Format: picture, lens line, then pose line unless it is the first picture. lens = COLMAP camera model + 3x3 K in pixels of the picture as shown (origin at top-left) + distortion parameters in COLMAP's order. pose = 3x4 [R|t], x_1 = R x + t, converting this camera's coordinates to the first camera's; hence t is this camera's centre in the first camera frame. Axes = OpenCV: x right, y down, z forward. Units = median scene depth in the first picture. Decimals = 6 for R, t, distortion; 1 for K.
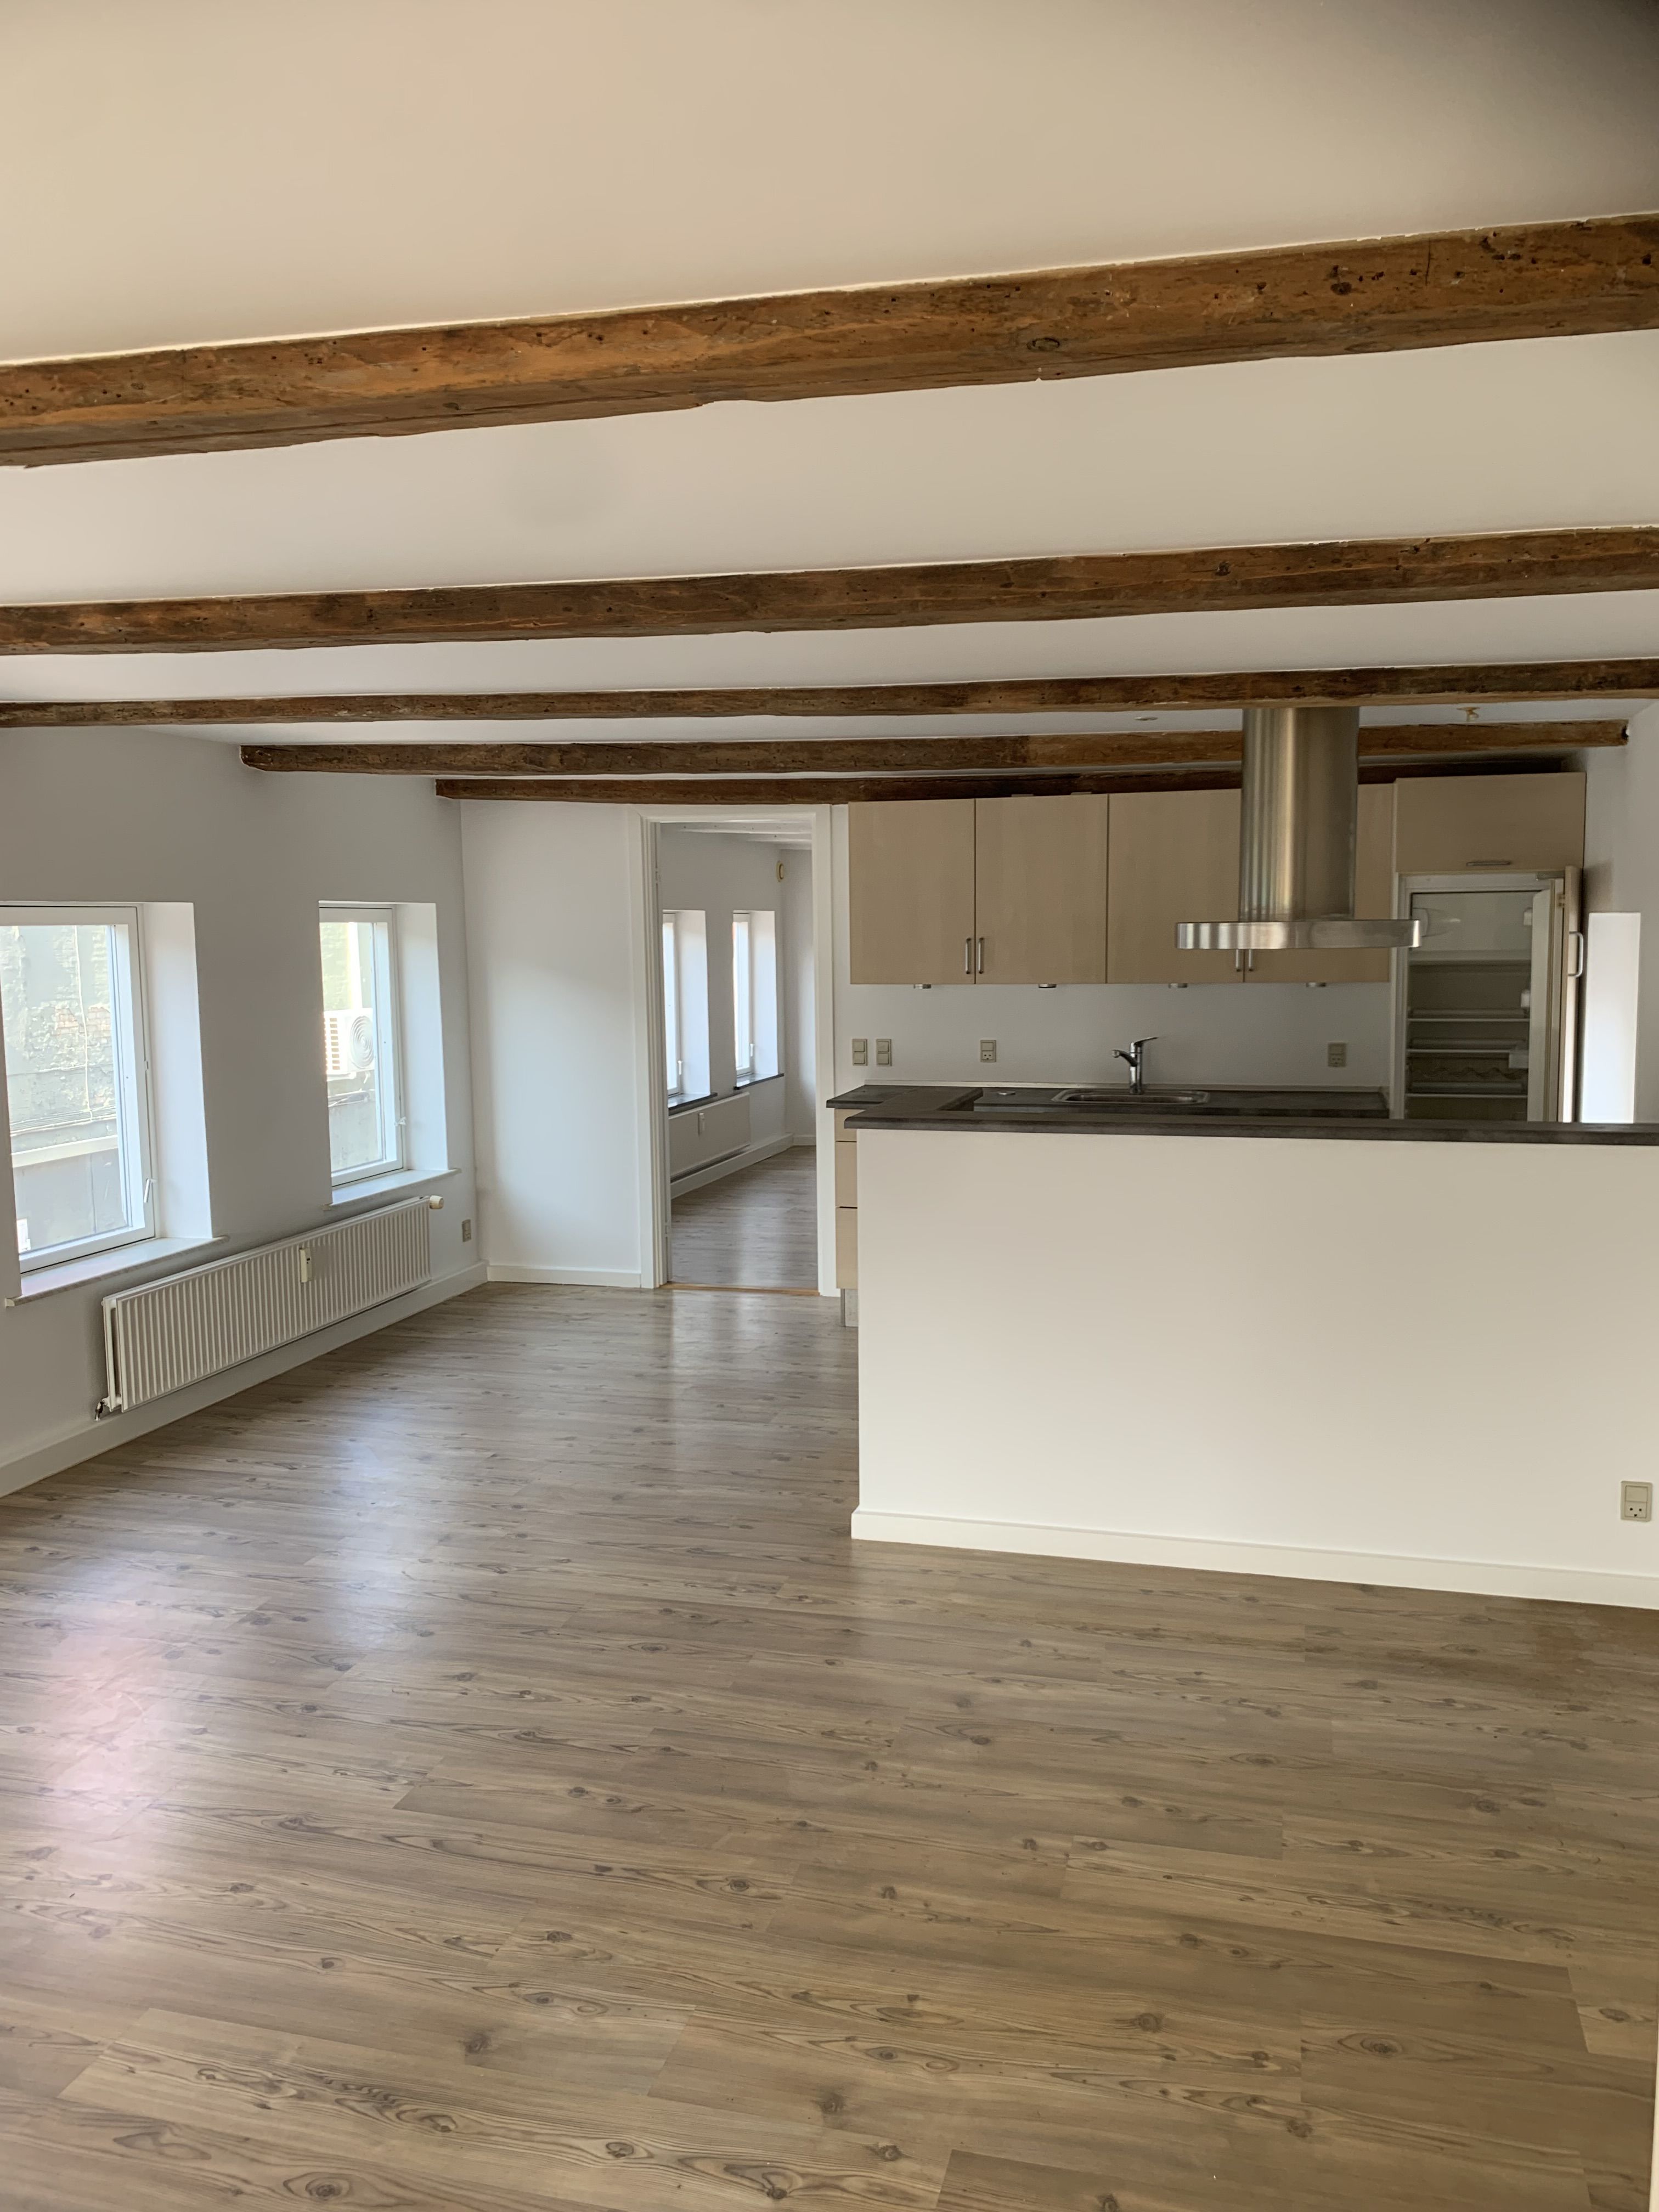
lens RADIAL K [[1705.0, 0, 862.3], [0, 1705.0, 1120.6], [0, 0, 1]] dist [-0.008969, 0.003845]
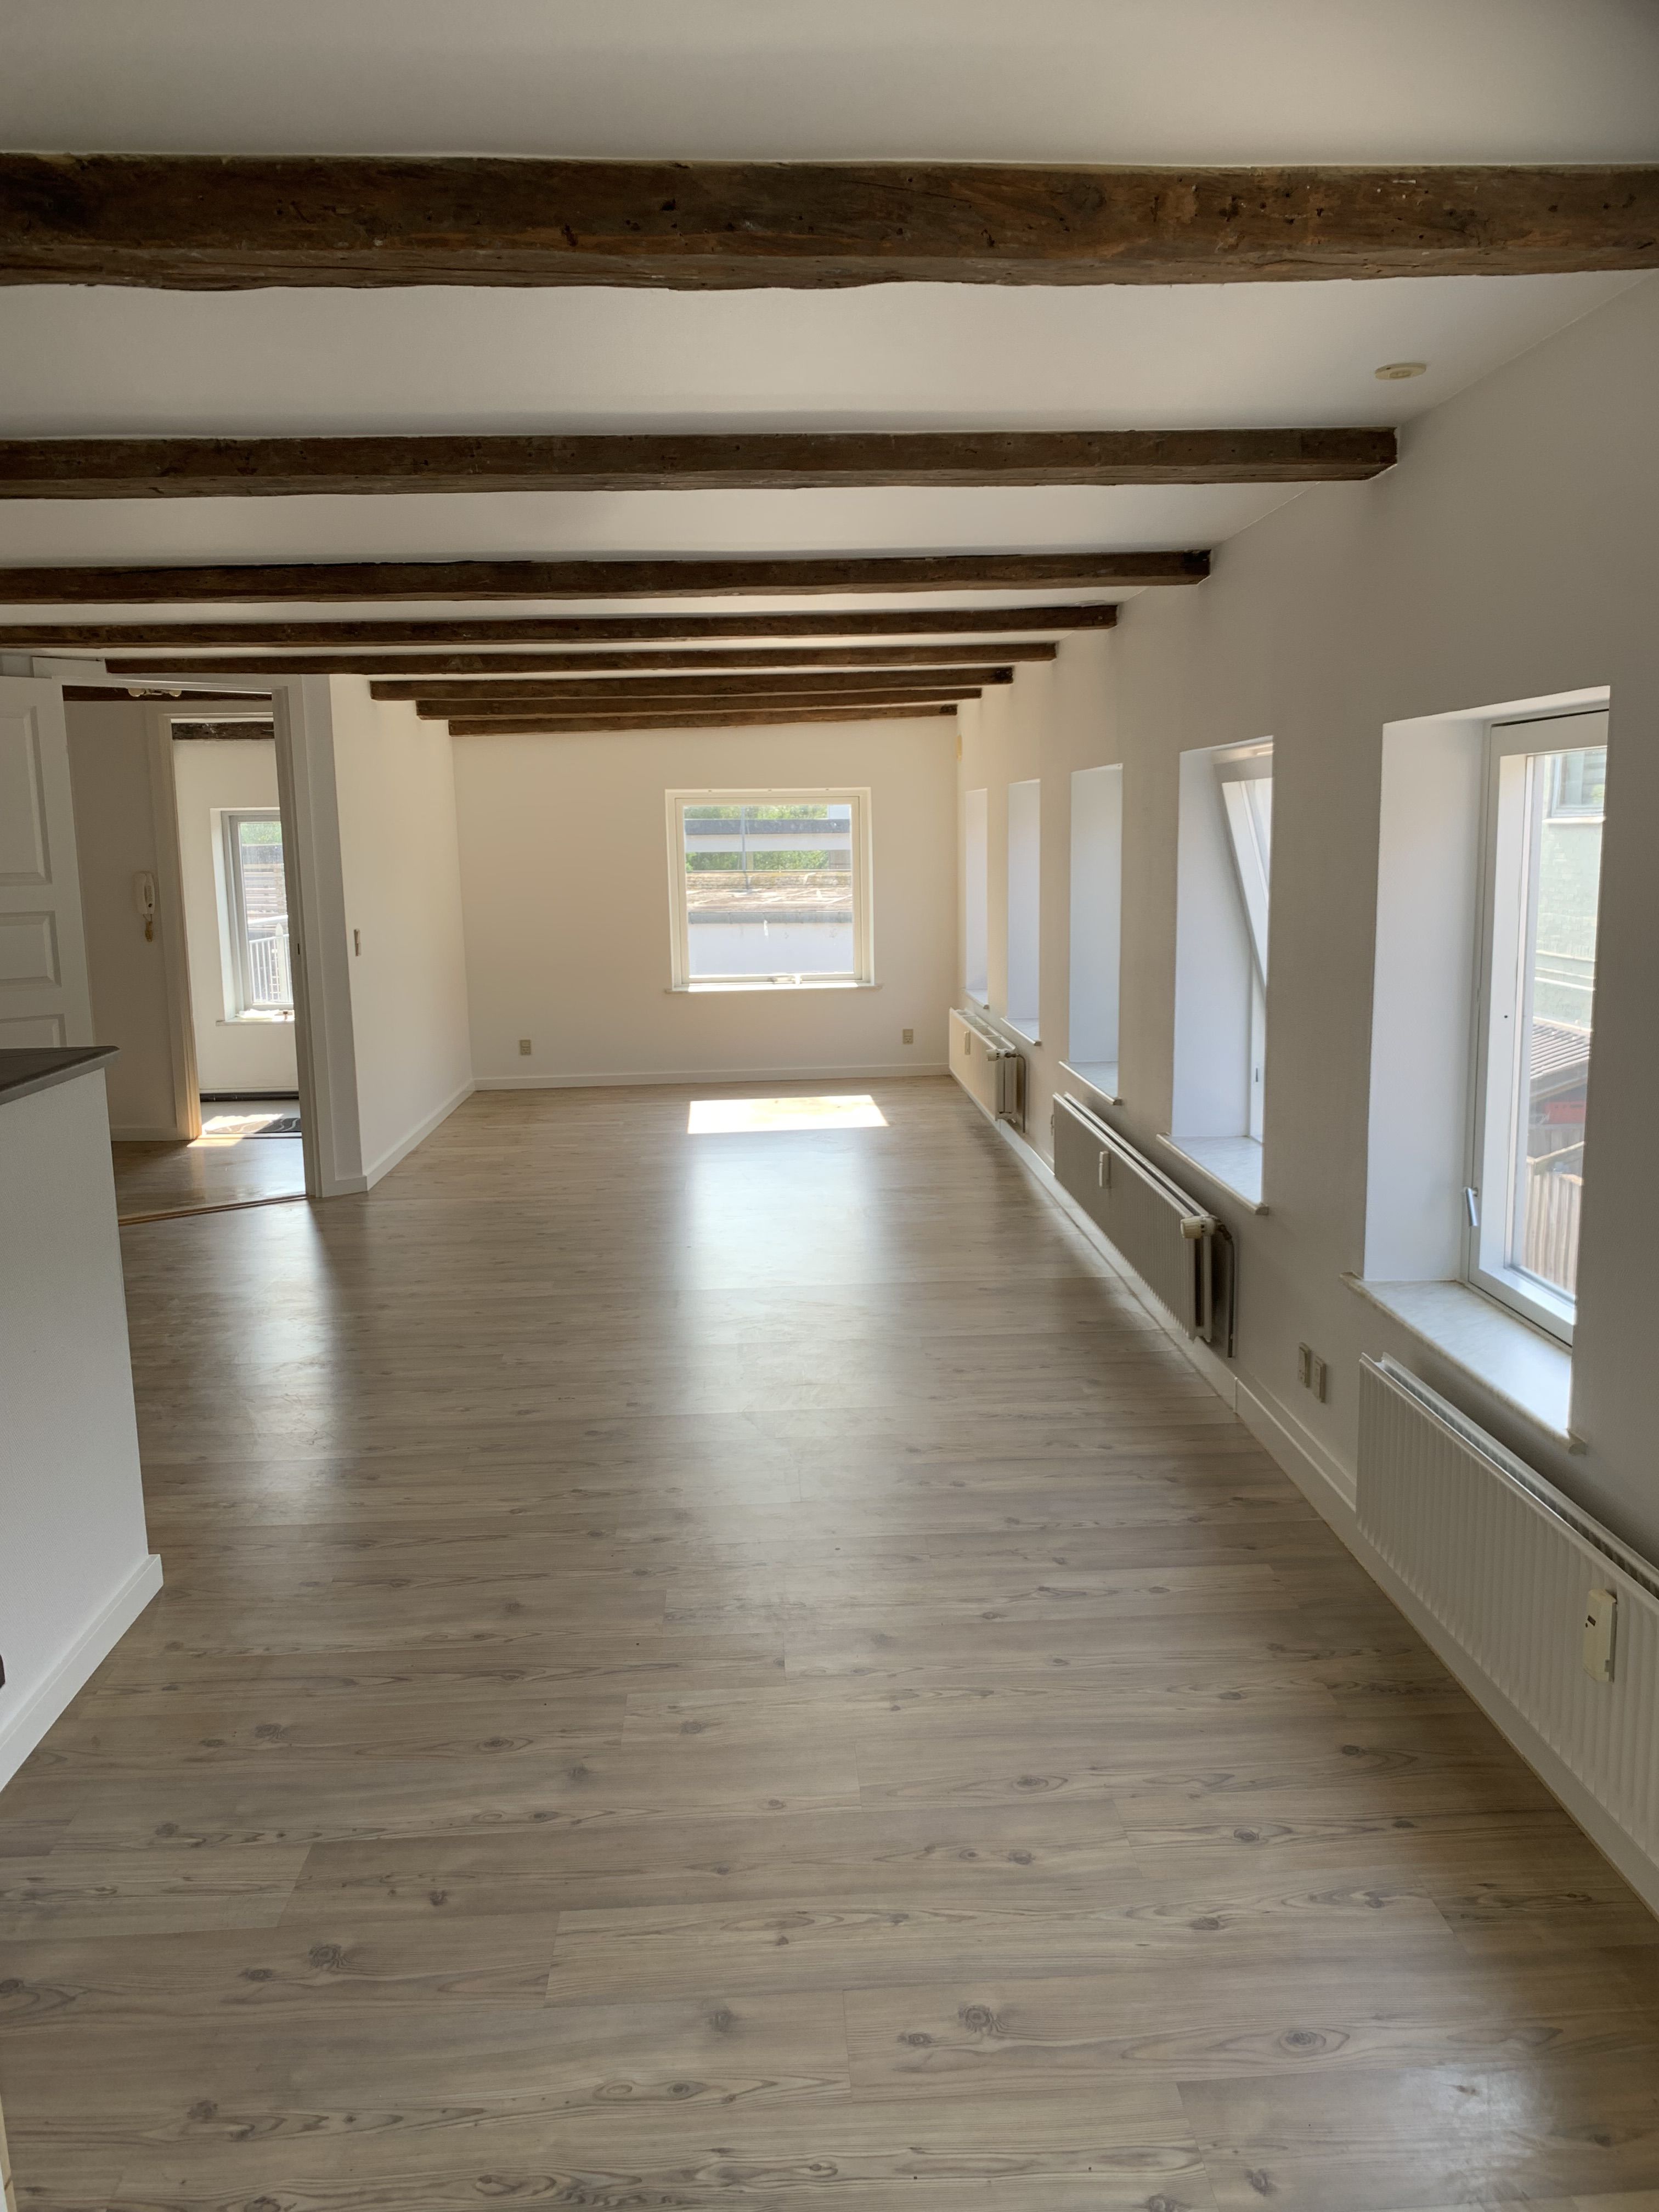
lens RADIAL K [[1694.3, 0, 828.0], [0, 1694.3, 1093.6], [0, 0, 1]] dist [0.002238, -0.010580]
pose [[-0.953641, 0.069197, -0.292882, -0.132340], [-0.012246, 0.963478, 0.267509, -0.279909], [0.300696, 0.258694, -0.917965, 2.728679]]
